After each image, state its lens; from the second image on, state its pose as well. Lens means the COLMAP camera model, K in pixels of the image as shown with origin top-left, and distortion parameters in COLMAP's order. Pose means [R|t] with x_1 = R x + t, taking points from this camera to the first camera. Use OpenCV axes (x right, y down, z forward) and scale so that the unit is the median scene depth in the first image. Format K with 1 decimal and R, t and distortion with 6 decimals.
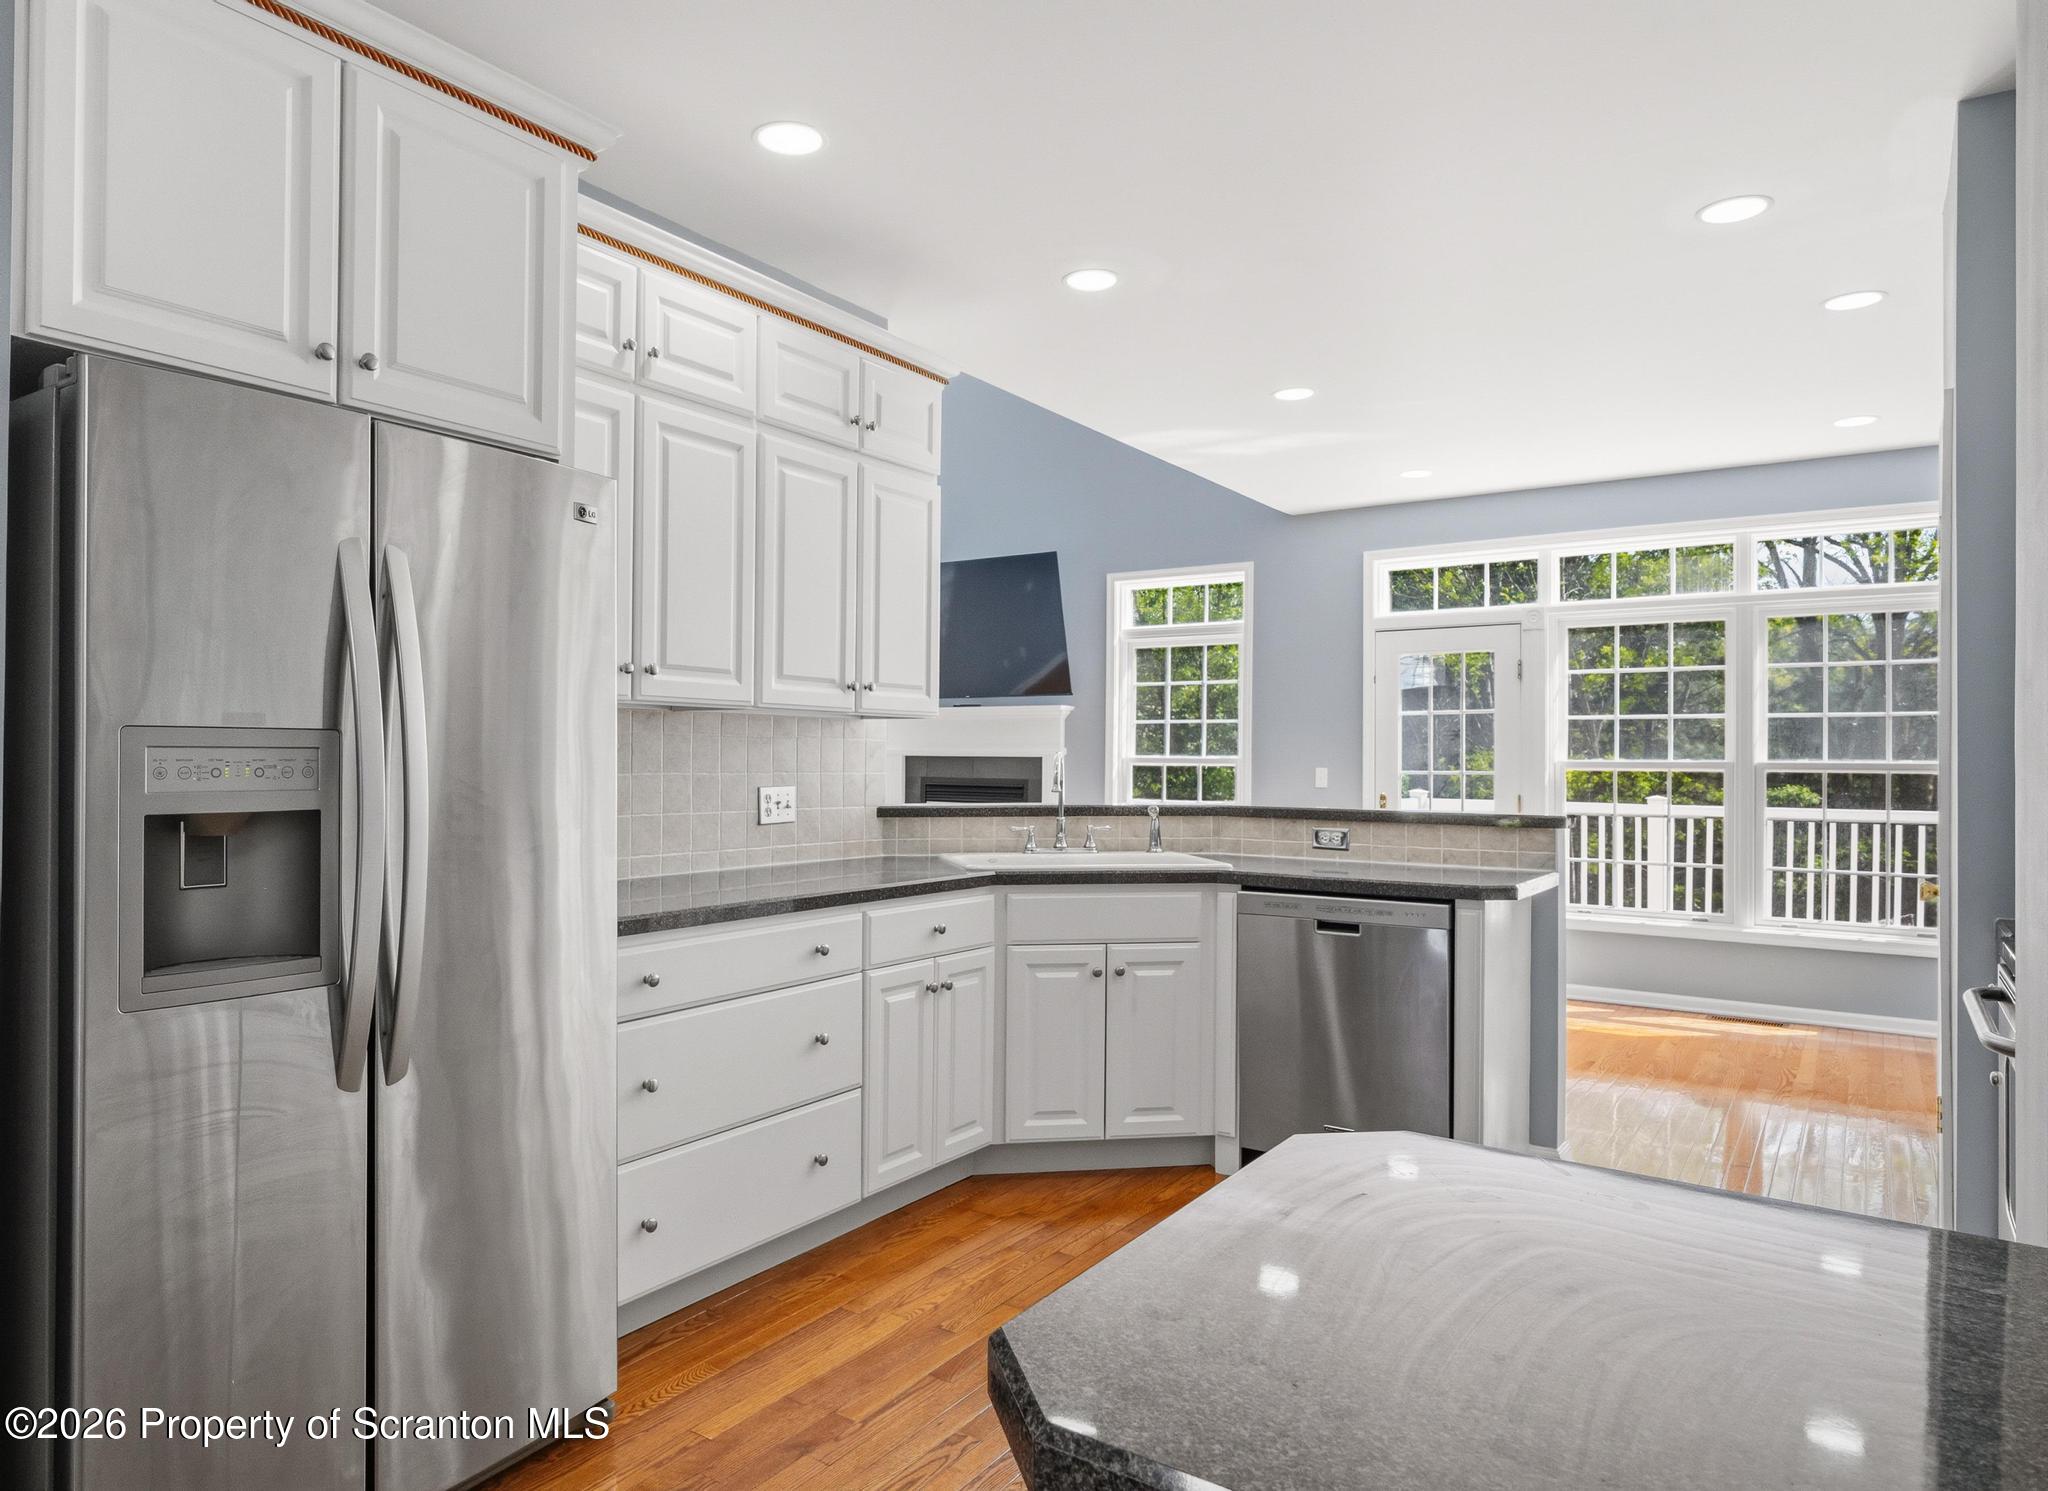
lens RADIAL K [[1389.2, 0, 1023.7], [0, 1389.2, 743.3], [0, 0, 1]] dist [0.003506, 0.000569]
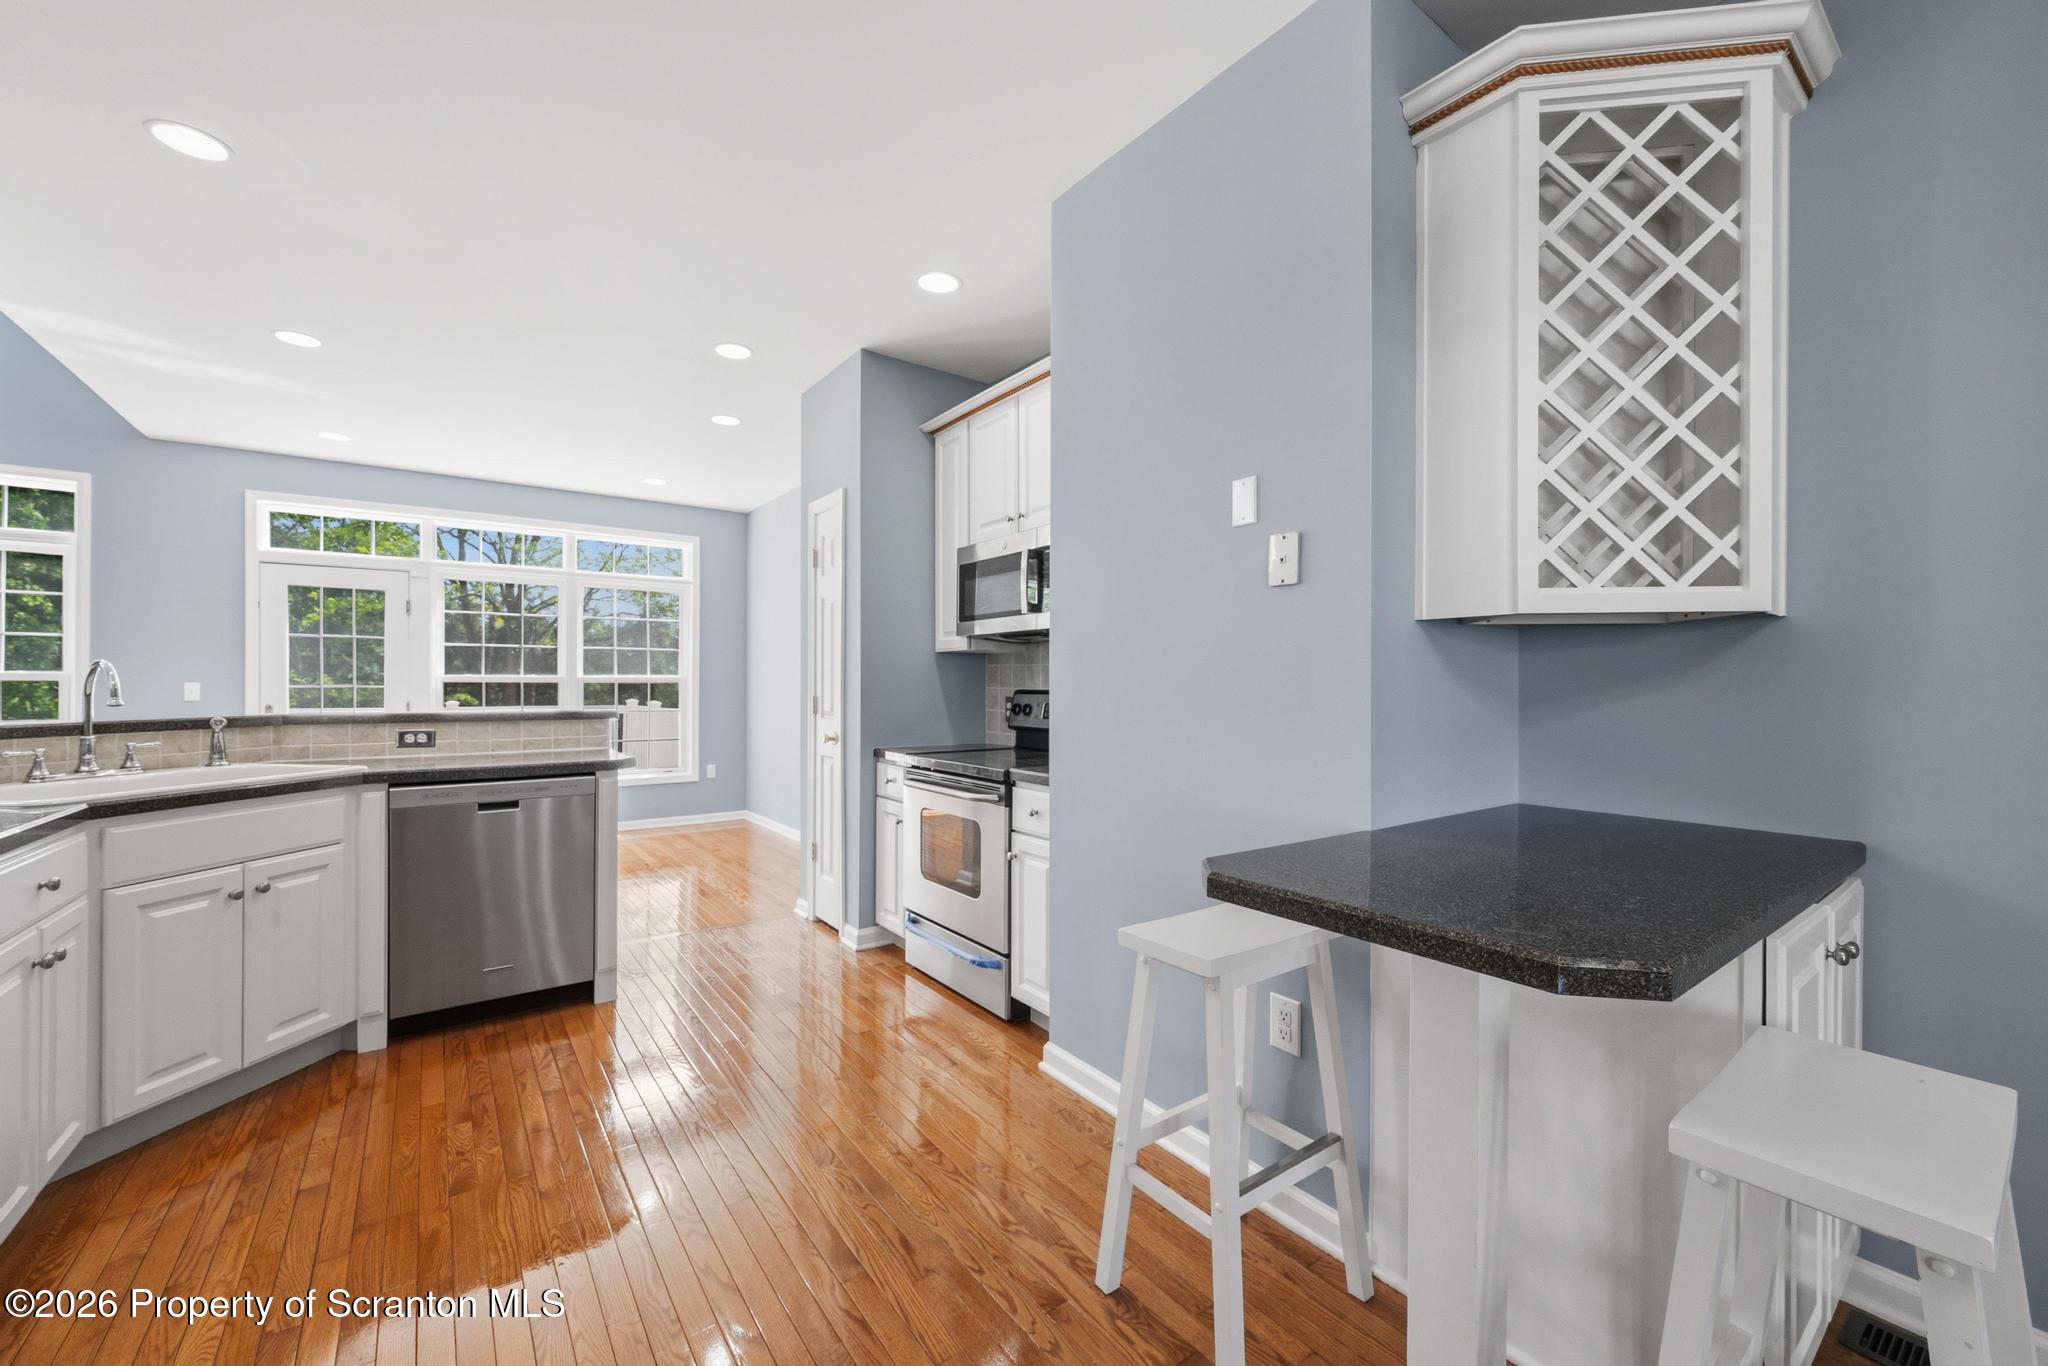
lens RADIAL K [[798.2, 0, 1023.7], [0, 798.2, 686.2], [0, 0, 1]] dist [-0.000605, -0.000057]
pose [[0.306685, -0.010182, 0.951757, -0.264631], [-0.008292, 0.999876, 0.013369, 0.010856], [-0.951775, -0.011992, 0.306563, 0.294614]]
